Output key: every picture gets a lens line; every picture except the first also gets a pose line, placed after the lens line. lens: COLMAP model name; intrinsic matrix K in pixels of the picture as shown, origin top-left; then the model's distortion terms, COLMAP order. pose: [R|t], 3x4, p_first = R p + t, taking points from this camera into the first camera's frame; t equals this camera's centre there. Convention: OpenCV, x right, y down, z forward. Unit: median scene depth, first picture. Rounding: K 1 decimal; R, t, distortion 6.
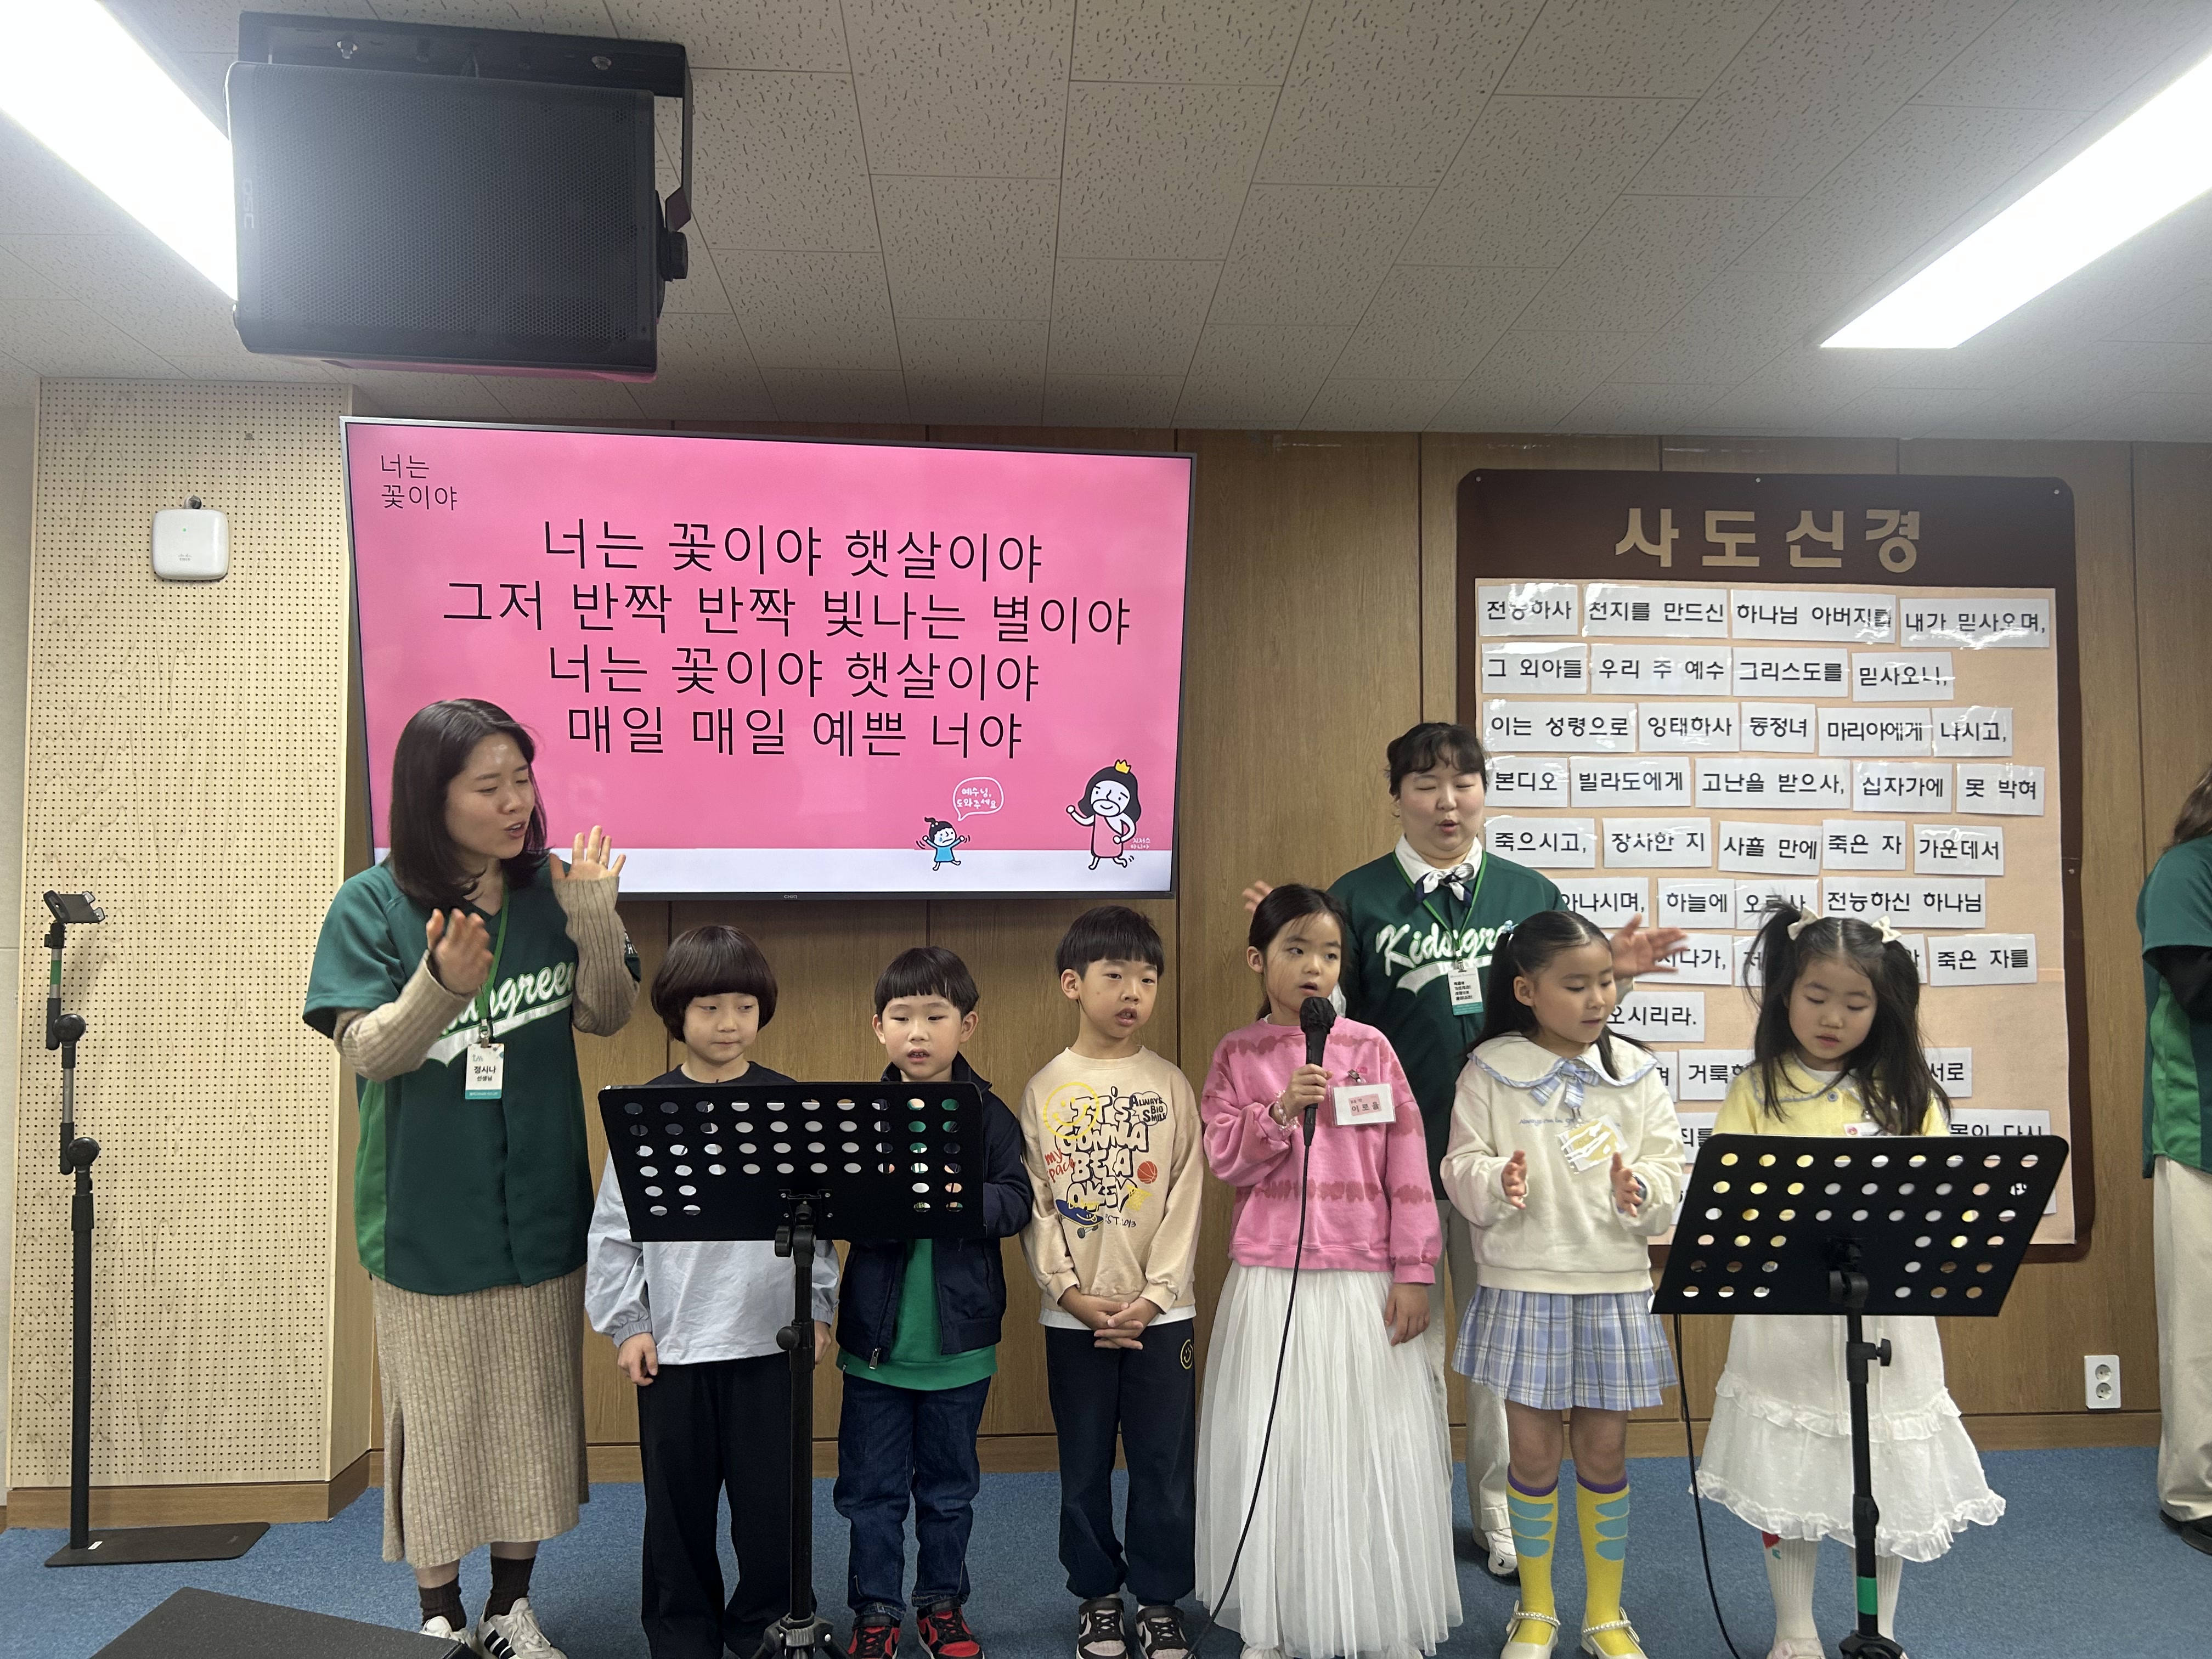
lens RADIAL K [[1670.6, 0, 1103.0], [0, 1670.6, 851.5], [0, 0, 1]] dist [0.063397, -0.068594]
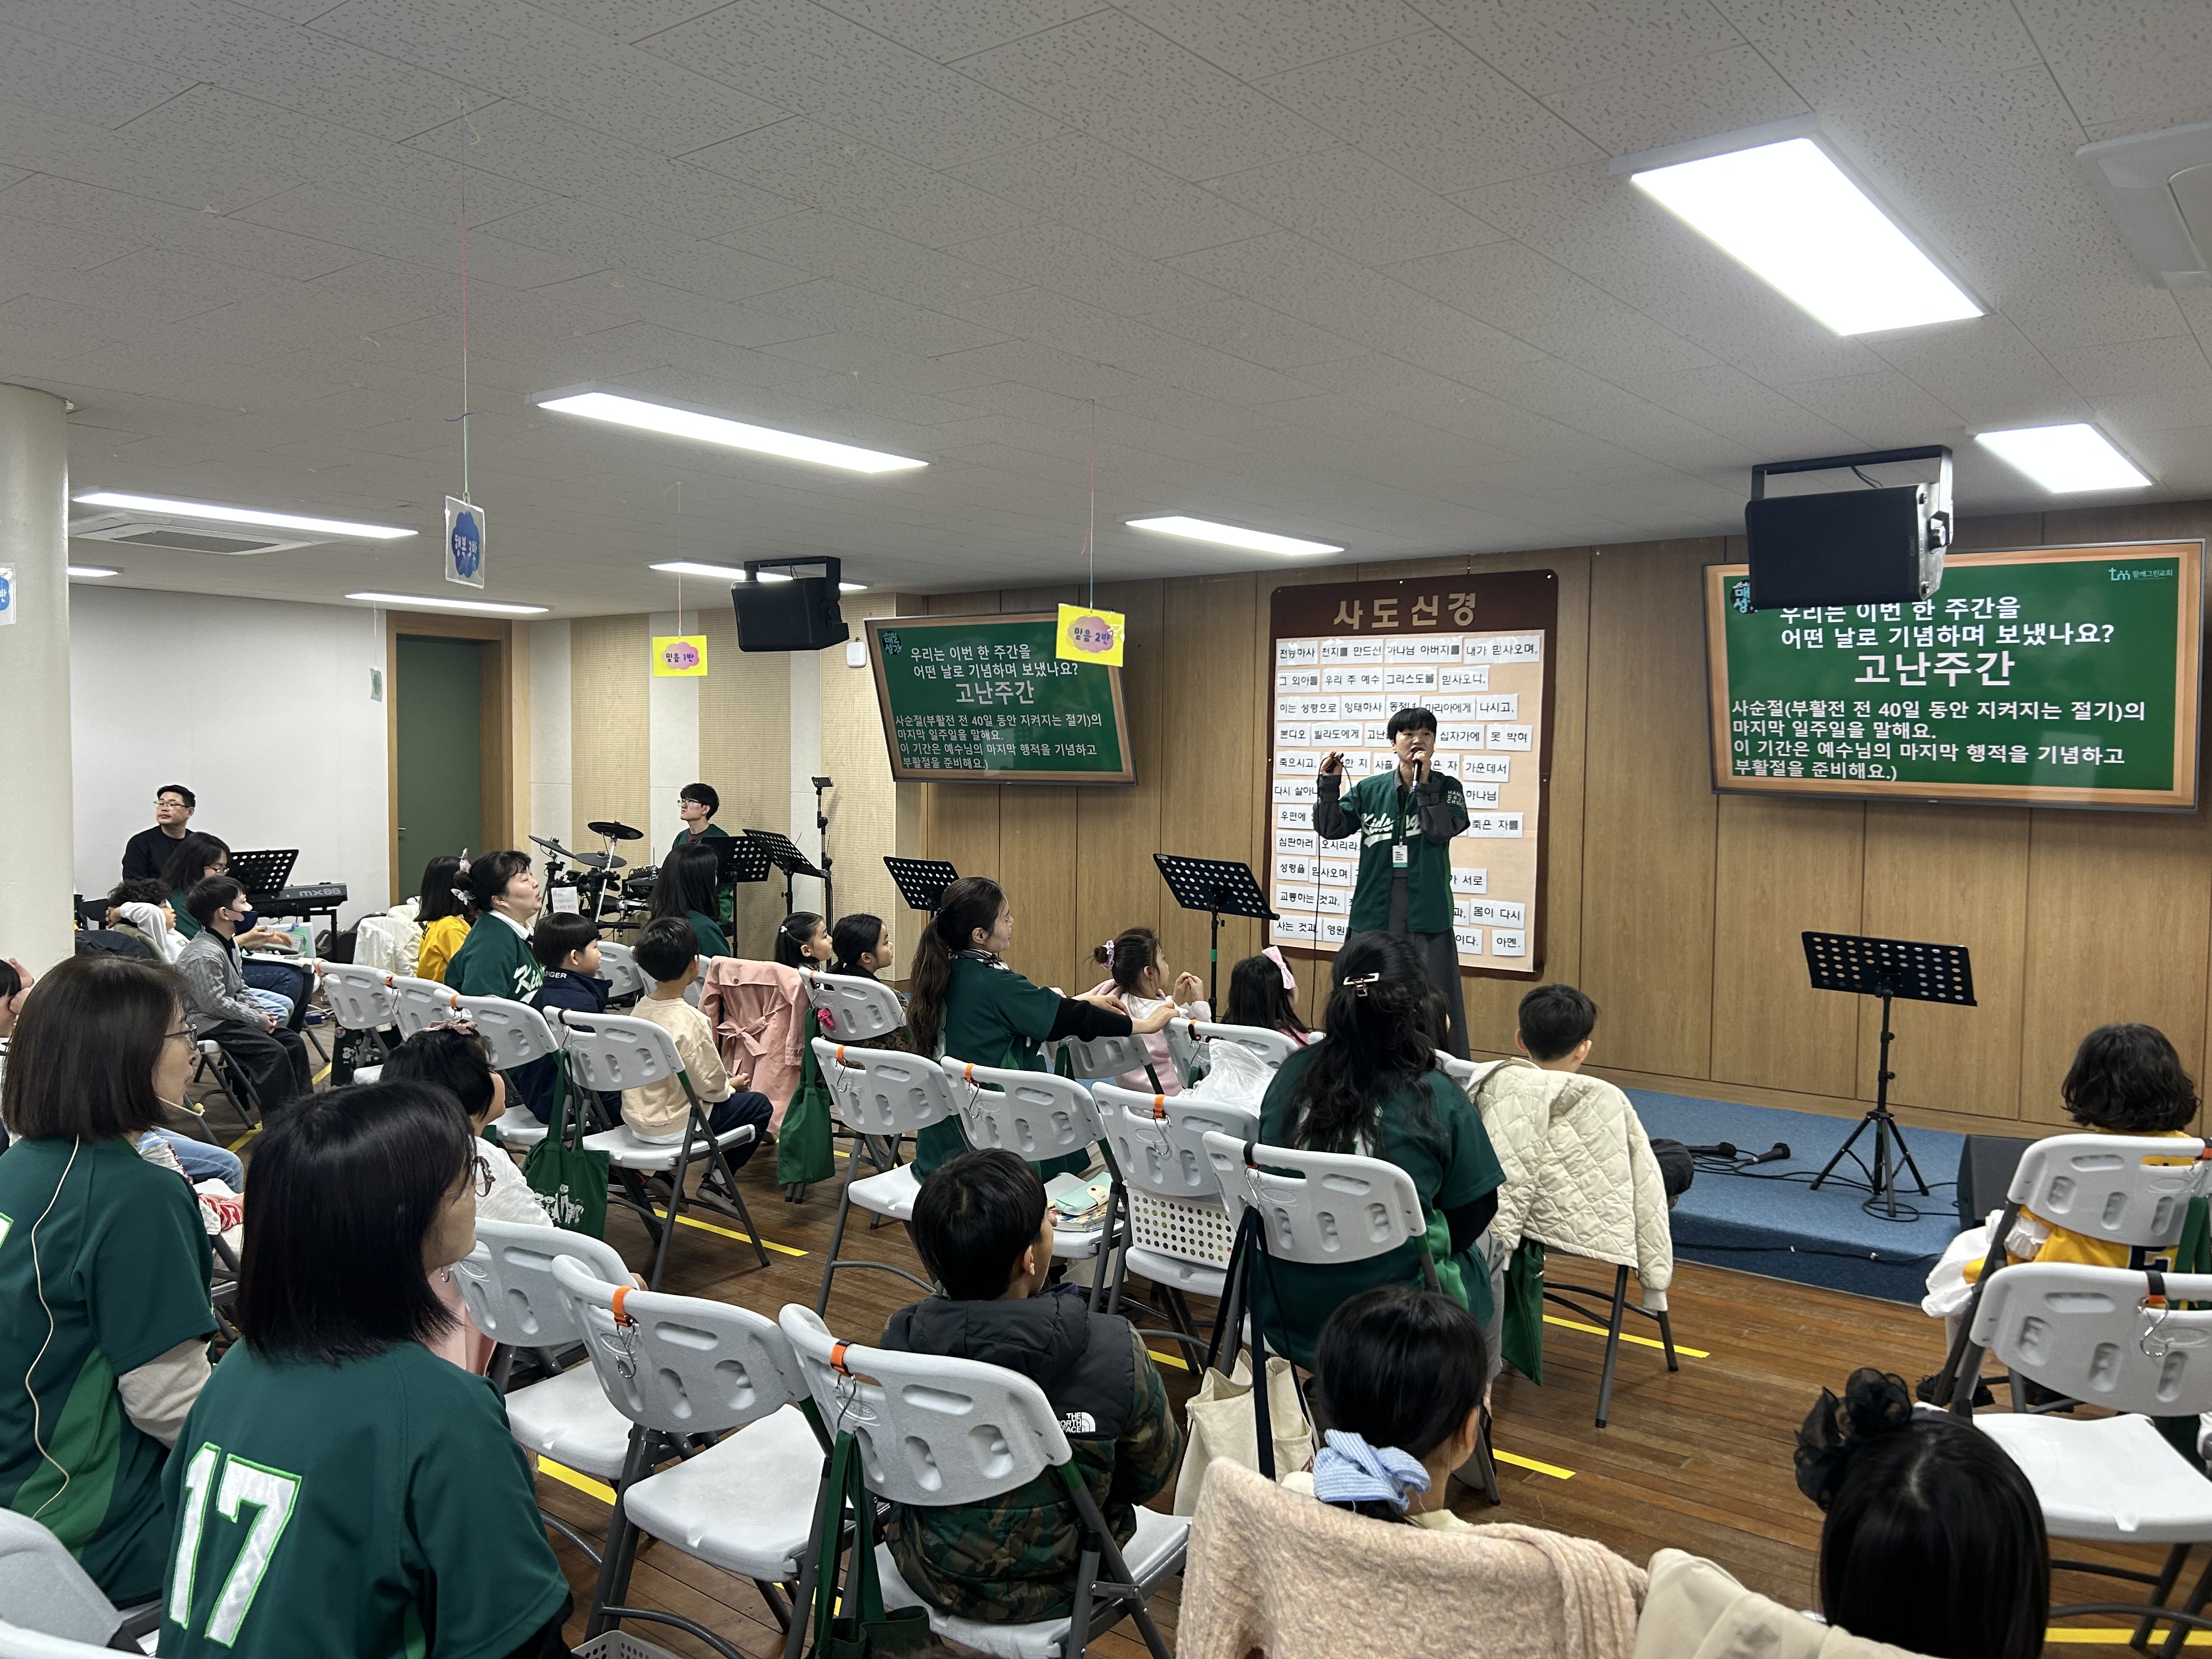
lens RADIAL K [[1670.6, 0, 1071.4], [0, 1670.6, 844.3], [0, 0, 1]] dist [0.063397, -0.068594]
pose [[0.736304, 0.046404, -0.675058, 1.481108], [0.017308, 0.996028, 0.087346, -0.092408], [0.676430, -0.075997, 0.732576, -0.759108]]
